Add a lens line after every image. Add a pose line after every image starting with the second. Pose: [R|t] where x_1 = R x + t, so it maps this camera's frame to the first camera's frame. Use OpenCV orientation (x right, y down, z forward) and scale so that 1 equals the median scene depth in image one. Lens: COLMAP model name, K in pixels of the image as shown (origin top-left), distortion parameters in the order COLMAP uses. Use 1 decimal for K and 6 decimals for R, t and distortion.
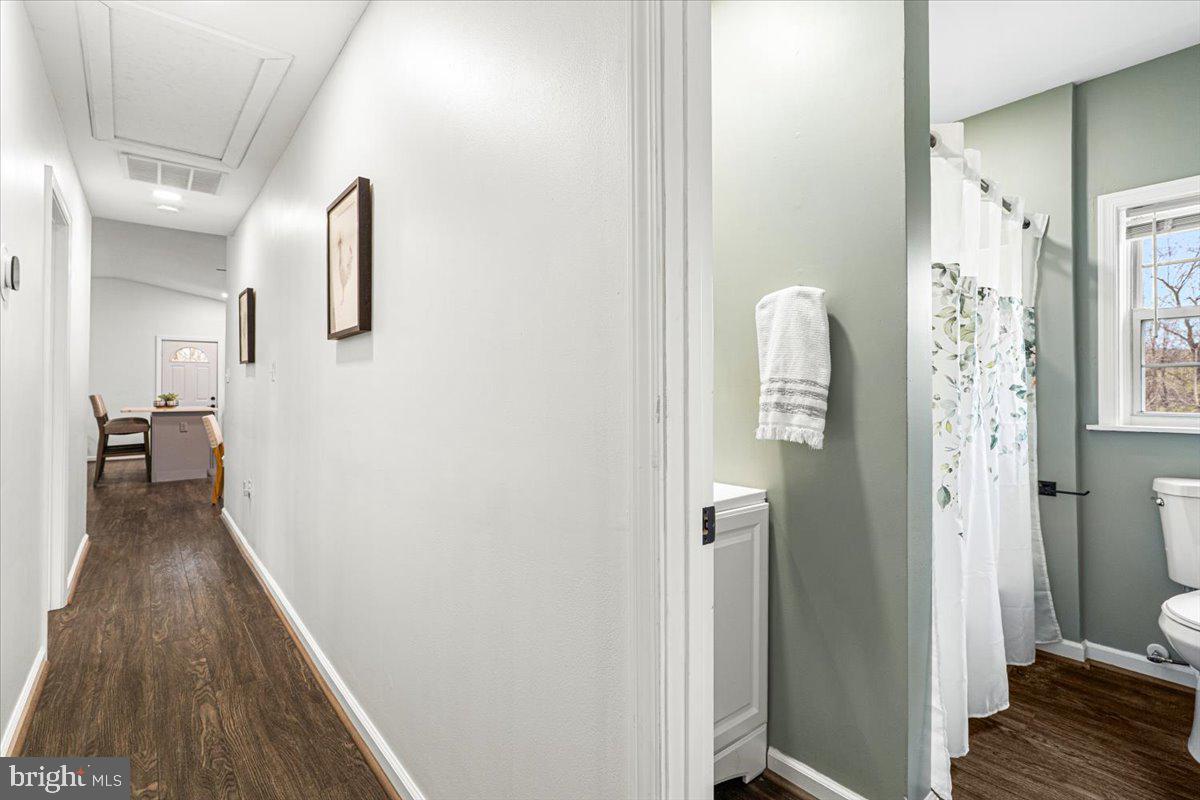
lens RADIAL K [[562.6, 0, 597.8], [0, 562.6, 375.6], [0, 0, 1]] dist [-0.000032, 0.000199]
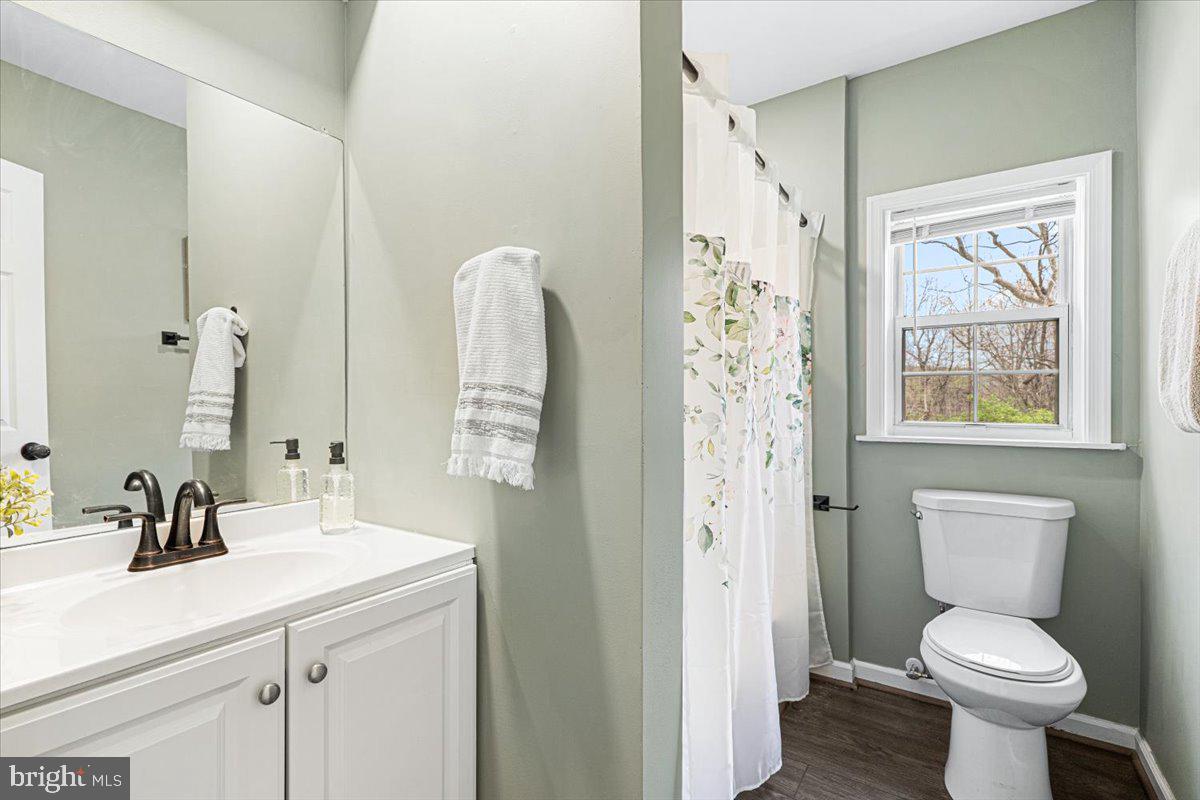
lens RADIAL K [[566.8, 0, 594.5], [0, 566.8, 385.7], [0, 0, 1]] dist [-0.002022, -0.000661]
pose [[0.958776, 0.004568, 0.284128, 0.188162], [-0.004966, 0.999987, 0.000679, 0.004601], [-0.284121, -0.002062, 0.958786, 0.226768]]
